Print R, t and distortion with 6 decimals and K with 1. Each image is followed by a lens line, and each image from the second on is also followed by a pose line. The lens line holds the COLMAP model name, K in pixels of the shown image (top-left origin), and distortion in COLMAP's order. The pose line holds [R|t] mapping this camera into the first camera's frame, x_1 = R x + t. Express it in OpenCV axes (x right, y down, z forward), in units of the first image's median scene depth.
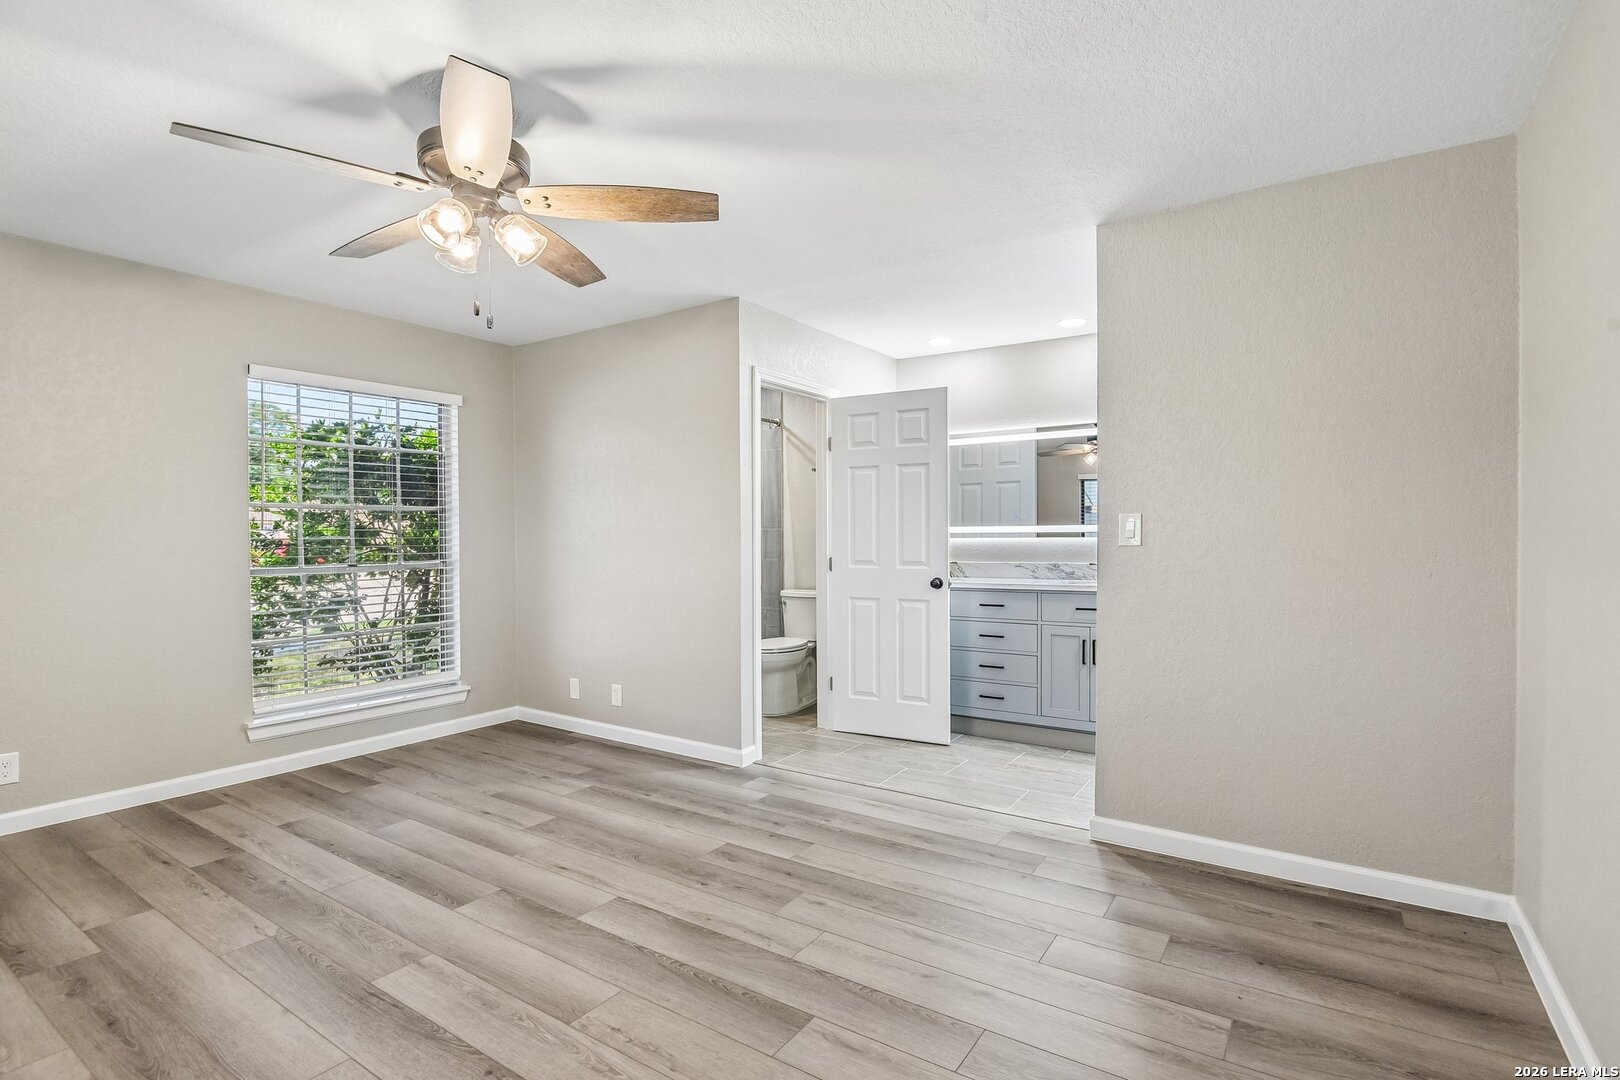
lens RADIAL K [[767.8, 0, 812.8], [0, 767.8, 537.7], [0, 0, 1]] dist [0.002360, -0.008147]
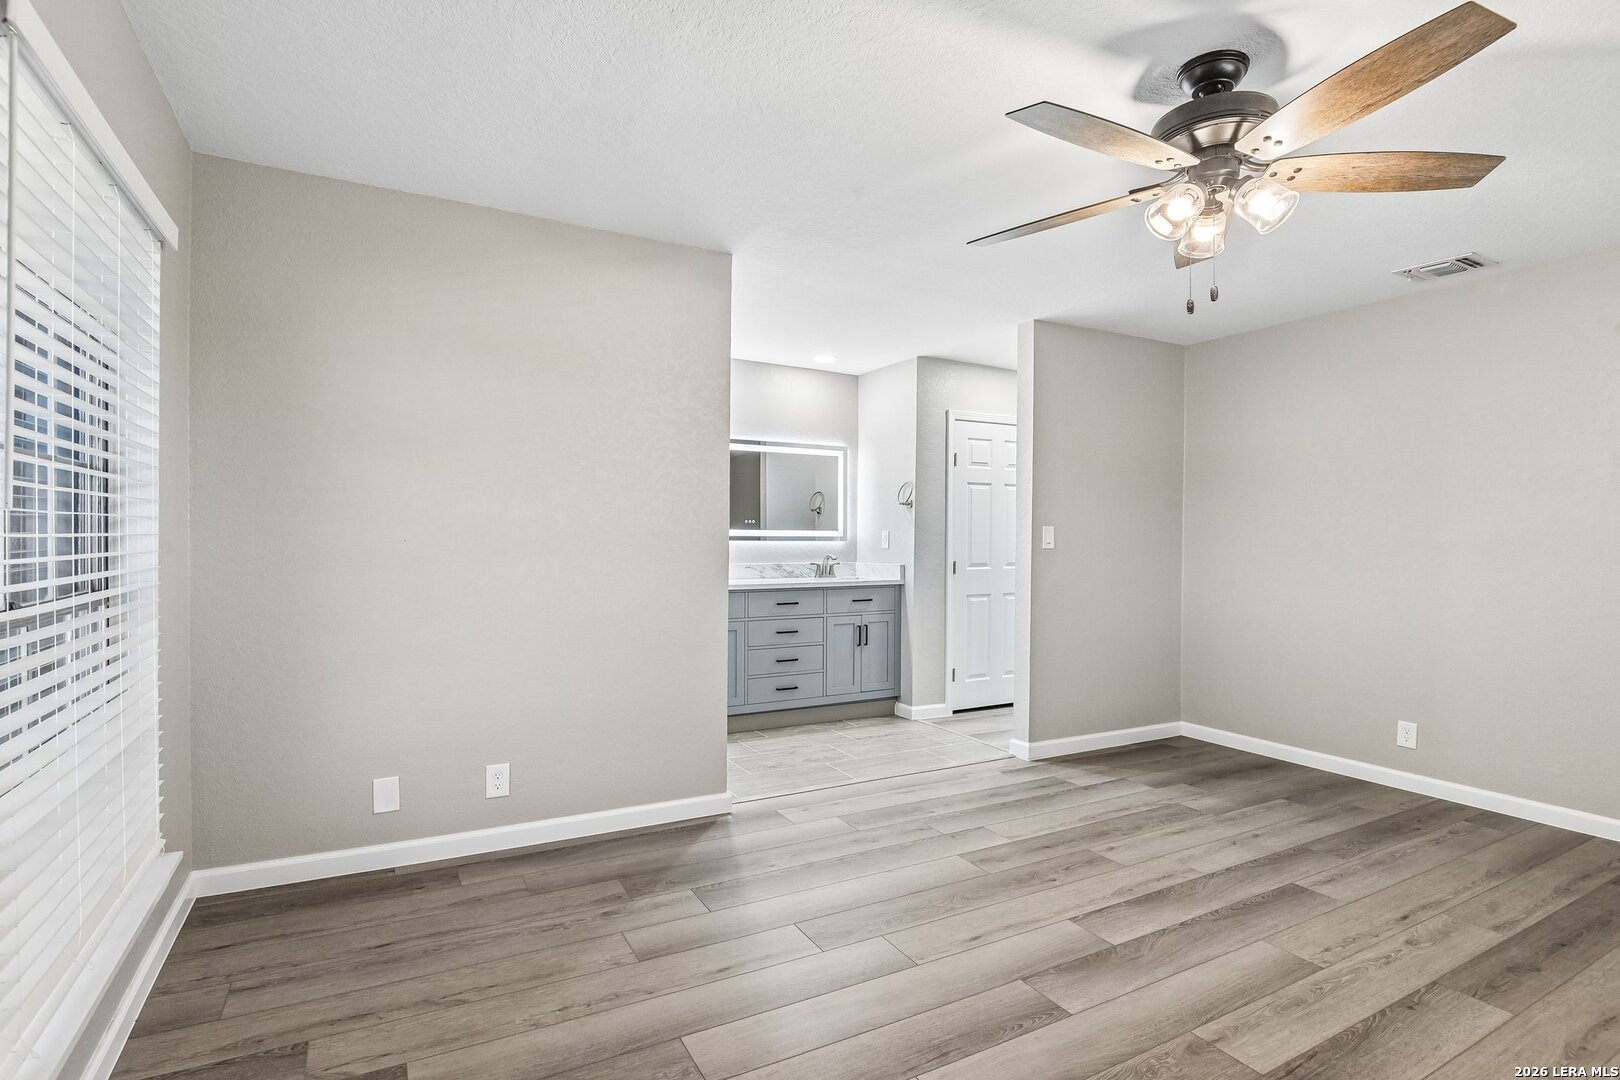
lens RADIAL K [[767.8, 0, 779.2], [0, 767.8, 530.3], [0, 0, 1]] dist [0.002360, -0.008147]
pose [[0.481087, 0.019449, 0.876457, -0.985289], [-0.012176, 0.999806, -0.015503, 0.002005], [-0.876588, -0.003214, 0.481231, 0.663279]]
